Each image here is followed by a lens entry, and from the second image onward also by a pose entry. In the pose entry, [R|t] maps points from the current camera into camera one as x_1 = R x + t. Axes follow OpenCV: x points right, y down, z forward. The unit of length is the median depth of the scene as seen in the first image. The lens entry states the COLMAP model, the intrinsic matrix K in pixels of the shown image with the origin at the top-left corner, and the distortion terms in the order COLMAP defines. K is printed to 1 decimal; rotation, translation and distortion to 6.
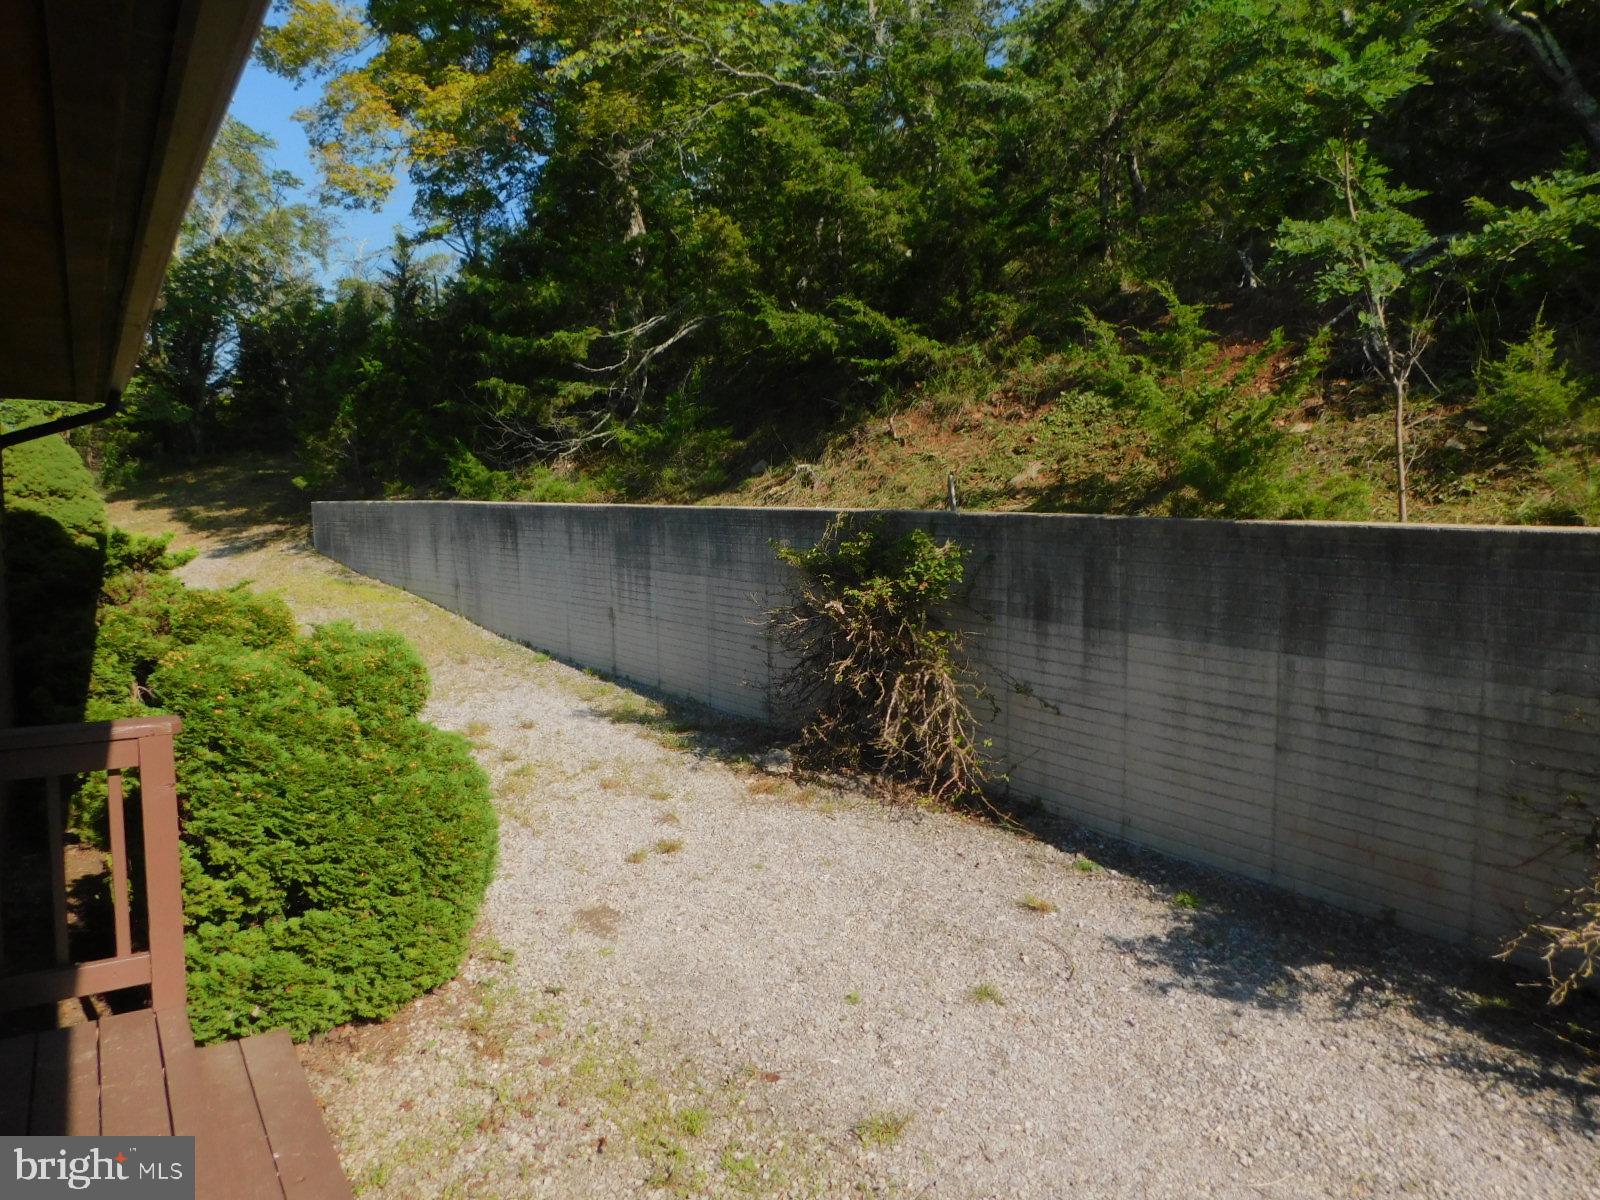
lens RADIAL K [[1104.5, 0, 808.8], [0, 1104.5, 591.3], [0, 0, 1]] dist [-0.078879, 0.070960]
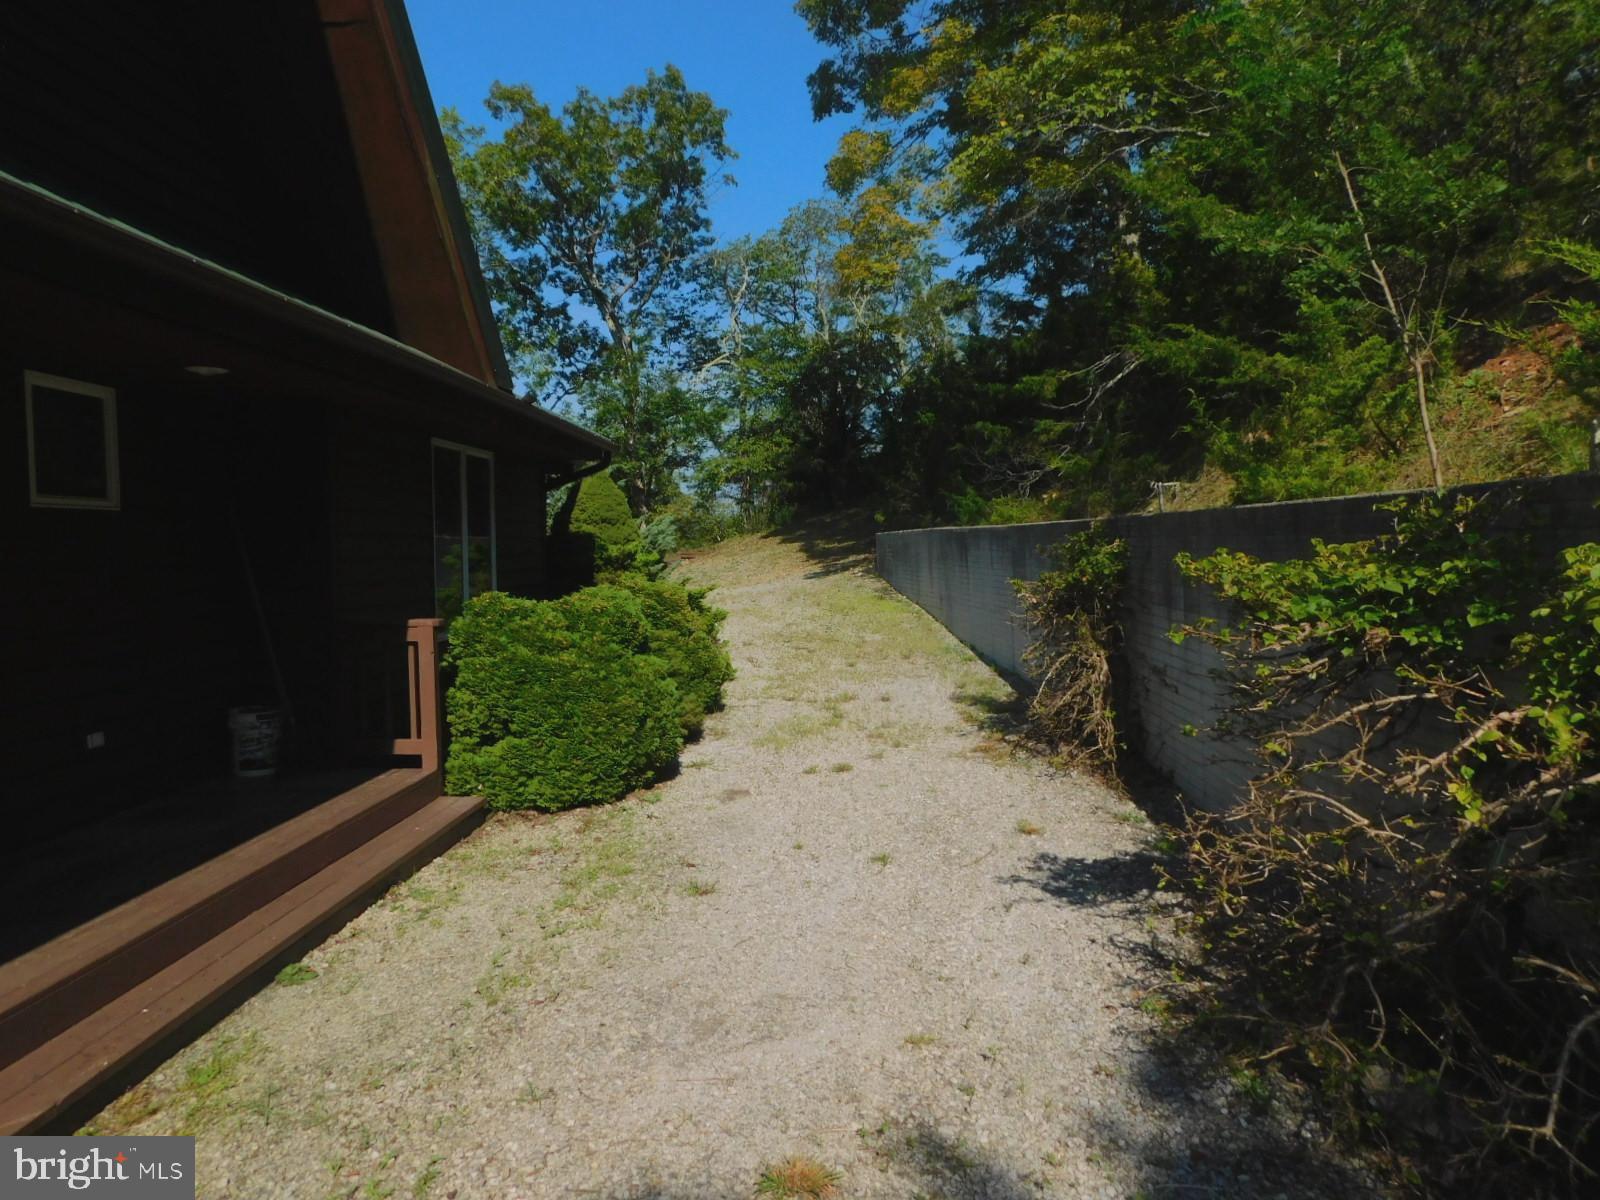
lens RADIAL K [[1104.5, 0, 808.8], [0, 1104.5, 591.3], [0, 0, 1]] dist [-0.078879, 0.070960]
pose [[0.813224, 0.010001, -0.581865, 0.772692], [-0.031464, 0.999145, -0.026802, 0.070658], [0.581099, 0.040104, 0.812844, -0.144153]]
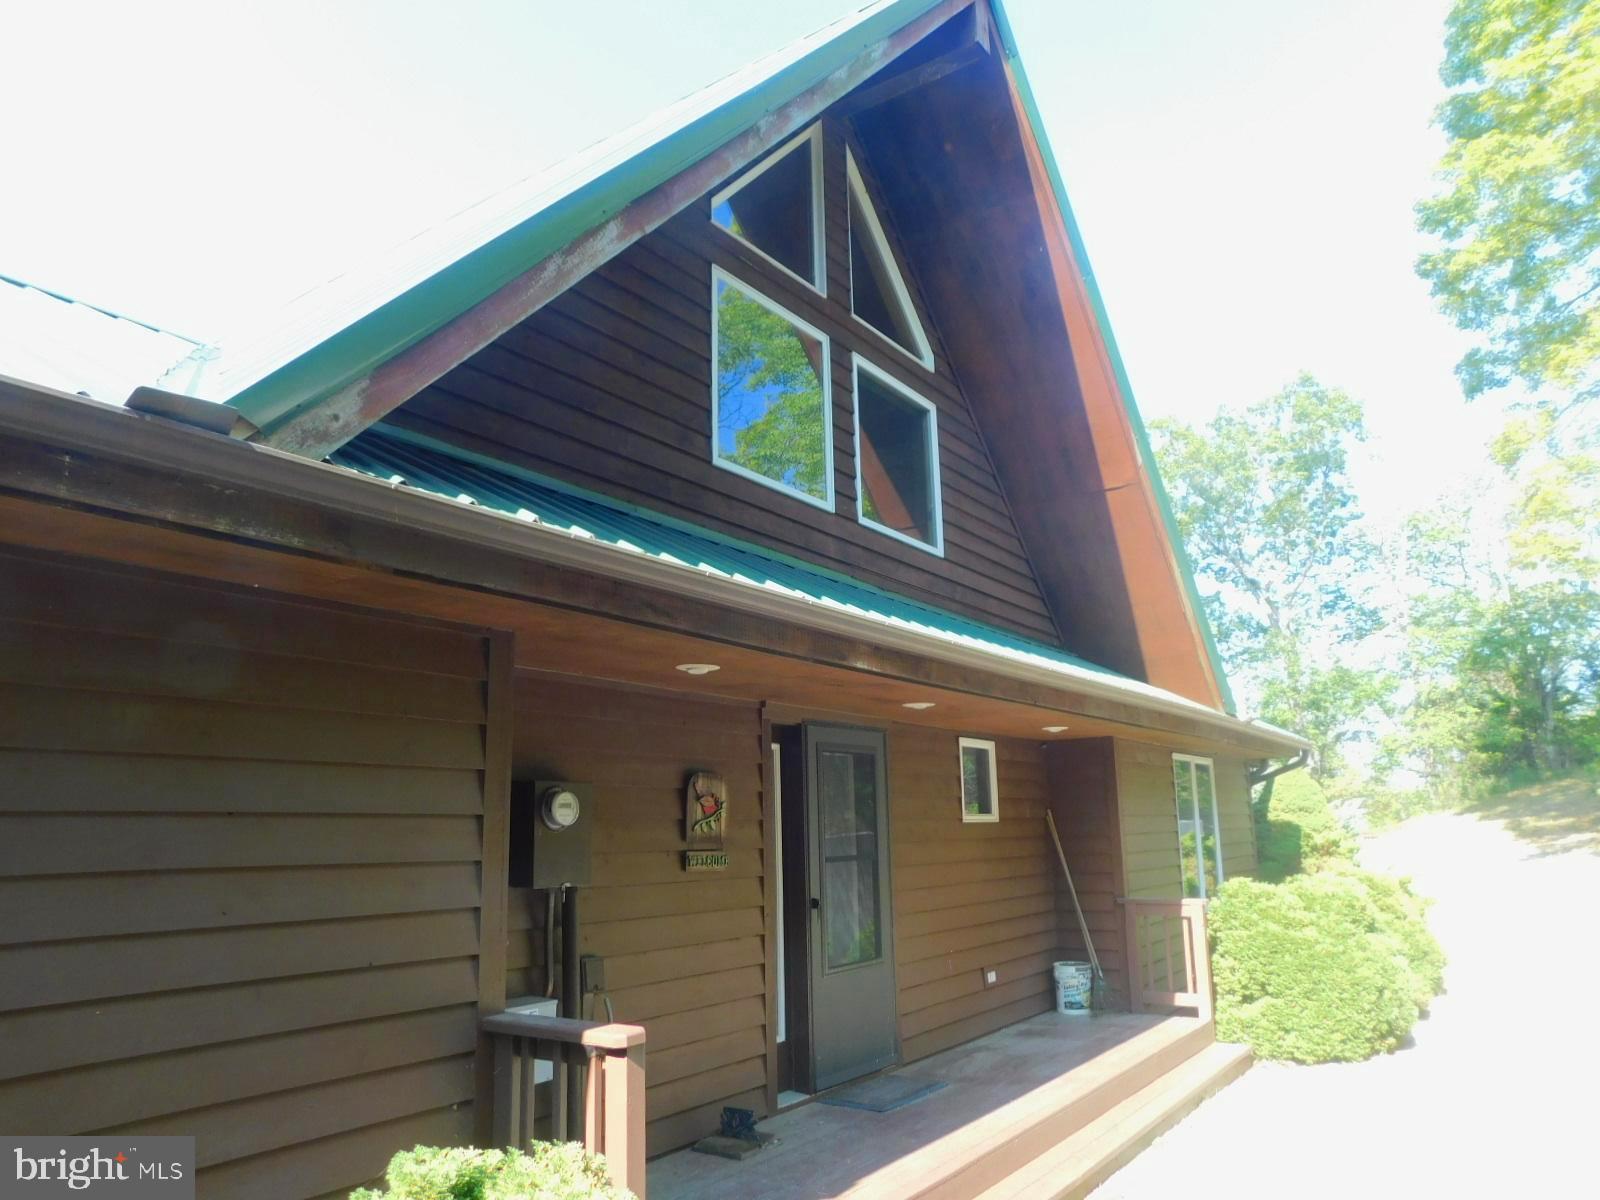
lens RADIAL K [[1104.5, 0, 808.8], [0, 1104.5, 591.3], [0, 0, 1]] dist [-0.078879, 0.070960]
pose [[0.374057, -0.207544, -0.903884, 1.087367], [-0.057646, 0.967550, -0.246018, 0.071510], [0.925612, 0.144130, 0.349955, -0.611982]]
